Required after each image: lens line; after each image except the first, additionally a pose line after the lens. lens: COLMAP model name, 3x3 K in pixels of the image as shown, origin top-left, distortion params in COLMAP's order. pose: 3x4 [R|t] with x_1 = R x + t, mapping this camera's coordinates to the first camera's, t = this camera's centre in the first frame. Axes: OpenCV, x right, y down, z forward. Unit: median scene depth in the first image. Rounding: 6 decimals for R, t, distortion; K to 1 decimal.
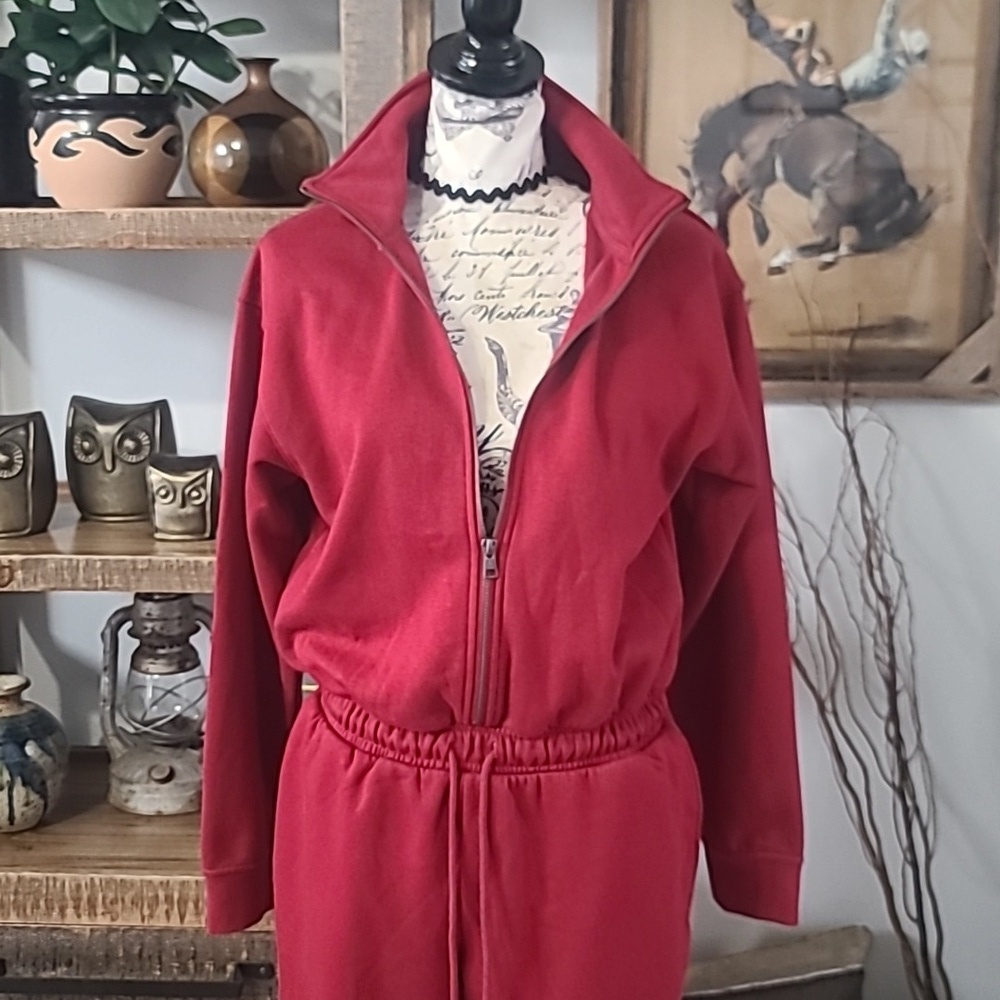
lens RADIAL K [[1620.4, 0, 463.3], [0, 1620.4, 525.2], [0, 0, 1]] dist [0.033479, 0.000000]
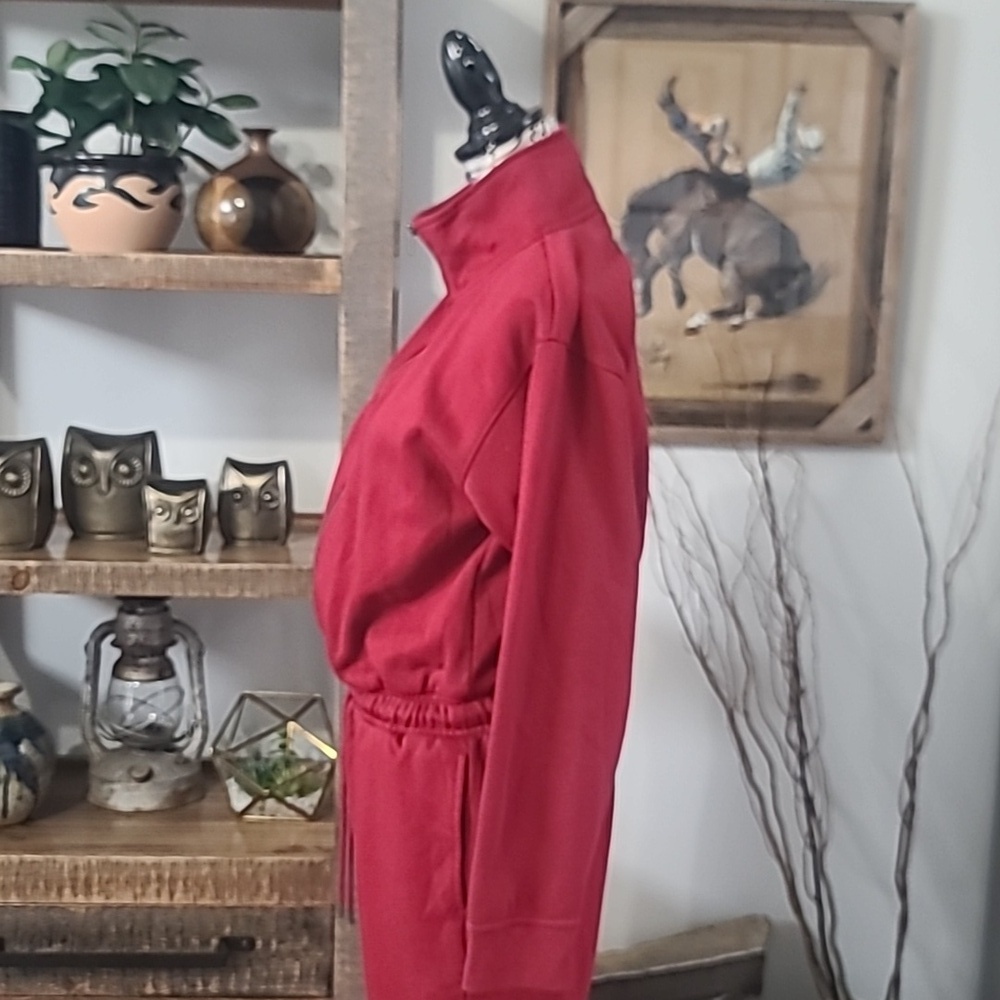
lens RADIAL K [[1620.4, 0, 479.8], [0, 1620.4, 531.3], [0, 0, 1]] dist [0.033479, 0.000000]
pose [[0.994282, 0.012548, 0.106047, -0.085472], [-0.006883, 0.998538, -0.053621, 0.052800], [-0.106565, 0.052585, 0.992914, -0.129171]]
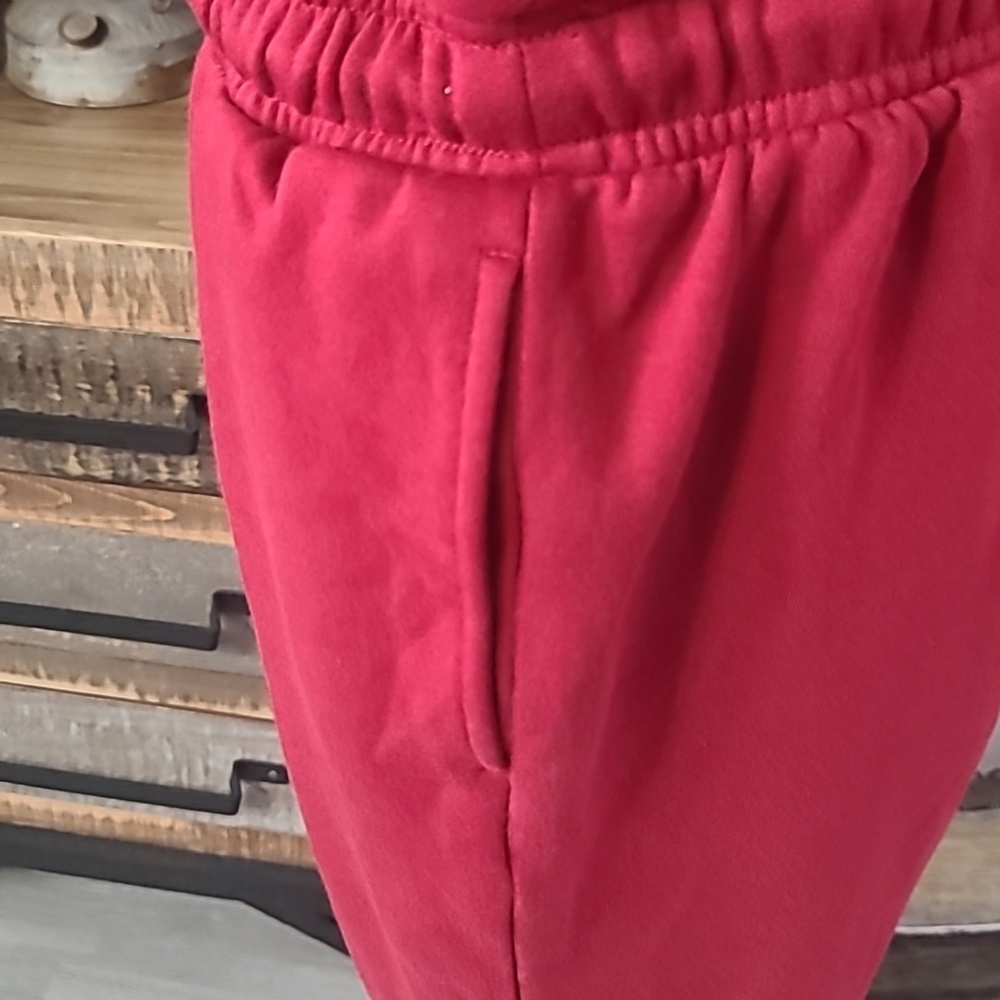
lens RADIAL K [[1620.4, 0, 464.1], [0, 1620.4, 483.4], [0, 0, 1]] dist [0.033479, 0.000000]
pose [[0.991755, 0.076386, -0.102894, 0.011649], [-0.026486, 0.907776, 0.418619, 0.064958], [0.125382, -0.412442, 0.902314, 0.505580]]
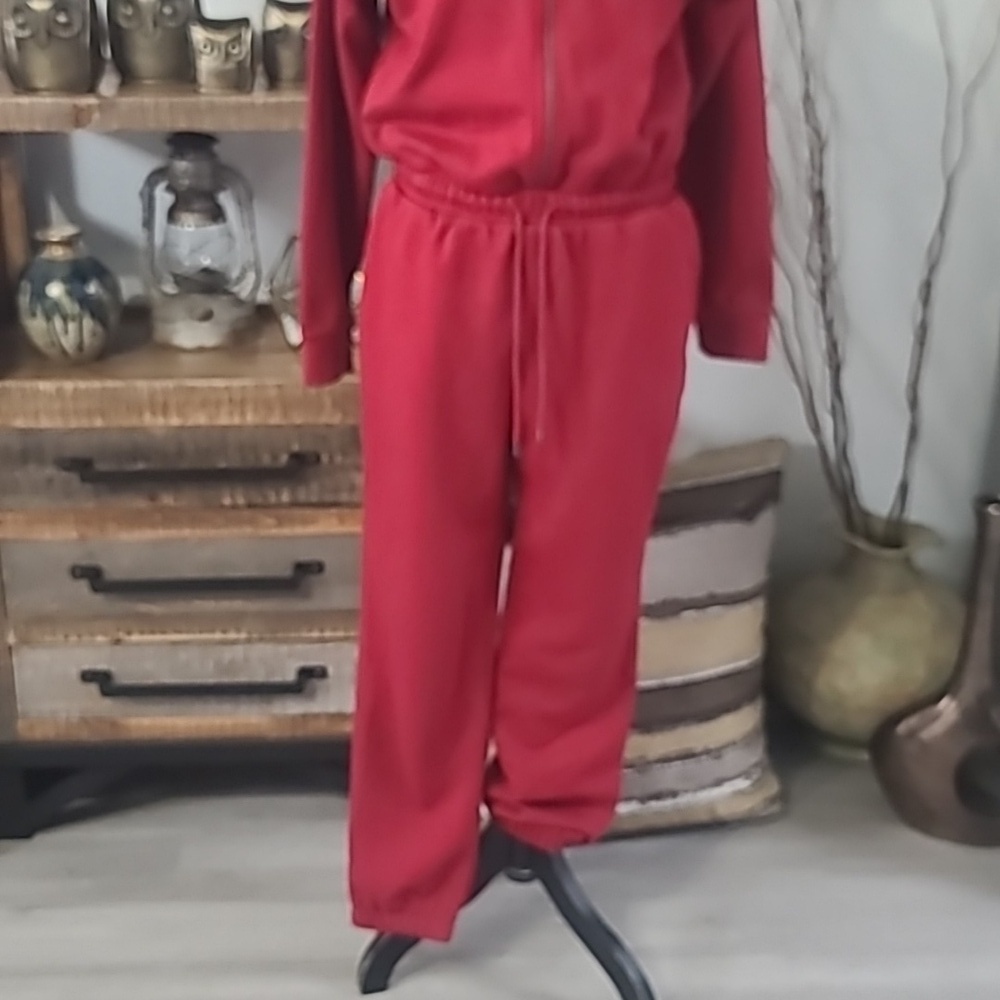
lens RADIAL K [[1620.4, 0, 467.4], [0, 1620.4, 514.9], [0, 0, 1]] dist [0.033479, 0.000000]
pose [[0.994194, -0.037618, 0.100811, -0.131901], [0.020428, 0.985845, 0.166409, 0.118272], [-0.105644, -0.163384, 0.980890, -0.203066]]
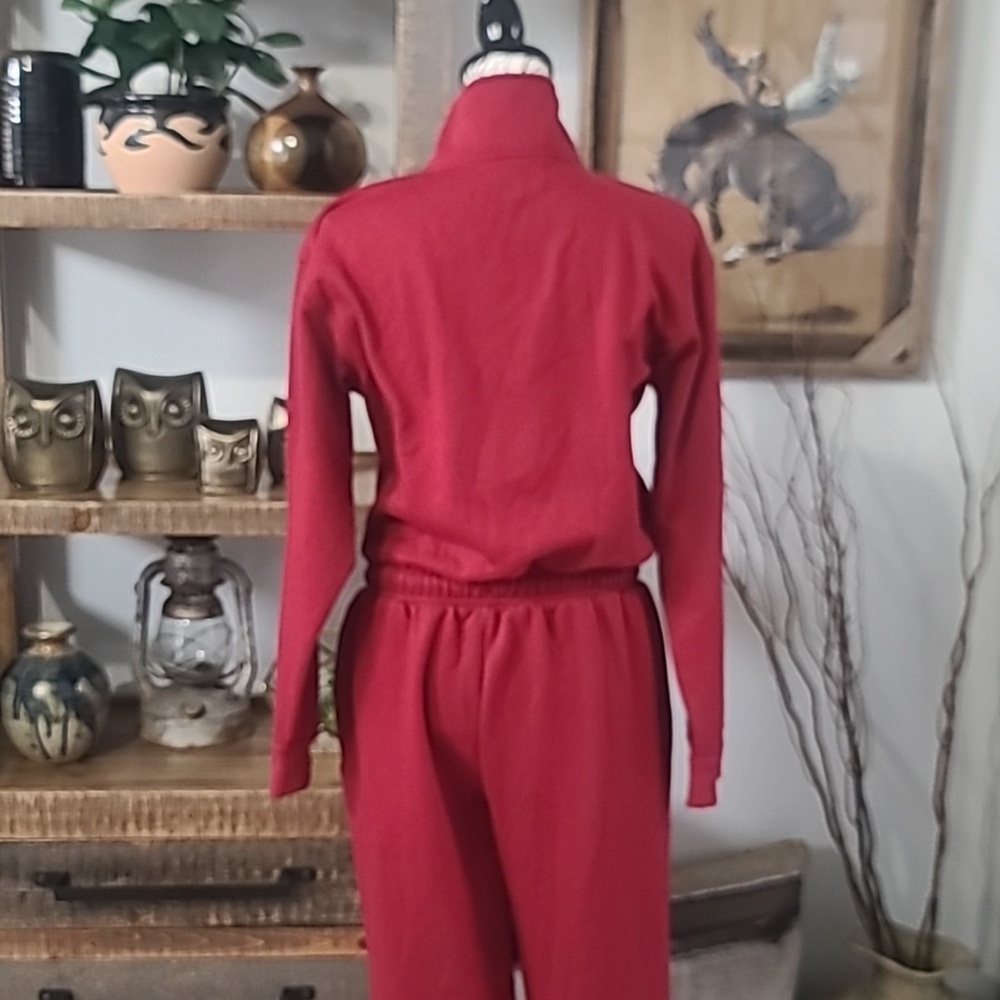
lens RADIAL K [[1620.4, 0, 462.3], [0, 1620.4, 525.8], [0, 0, 1]] dist [0.033479, 0.000000]
pose [[0.993281, -0.004602, 0.115633, -0.145255], [0.006572, 0.999840, -0.016662, 0.052301], [-0.115538, 0.017310, 0.993152, -0.135109]]
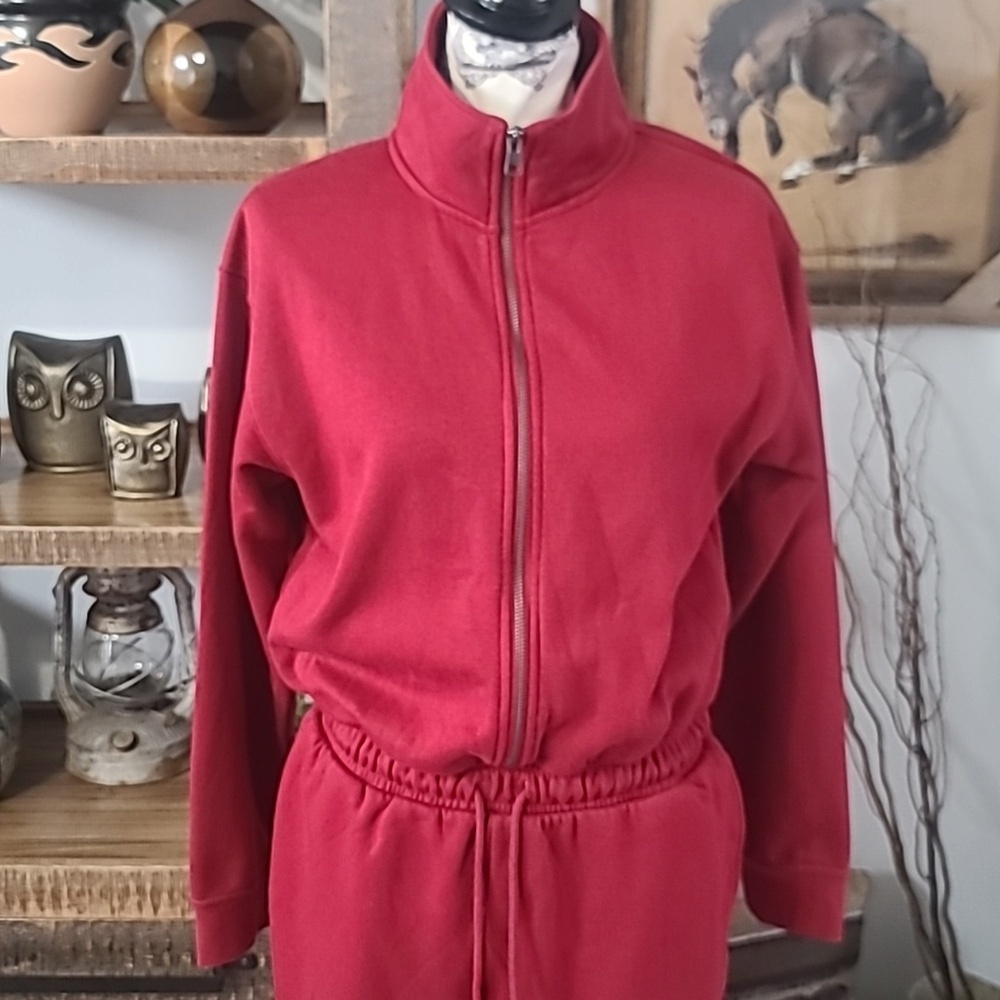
lens RADIAL K [[1620.4, 0, 479.5], [0, 1620.4, 515.6], [0, 0, 1]] dist [0.033479, 0.000000]
pose [[0.998298, -0.012251, 0.057012, -0.039493], [0.006555, 0.995061, 0.099044, -0.070968], [-0.057943, -0.098502, 0.993448, 0.094717]]
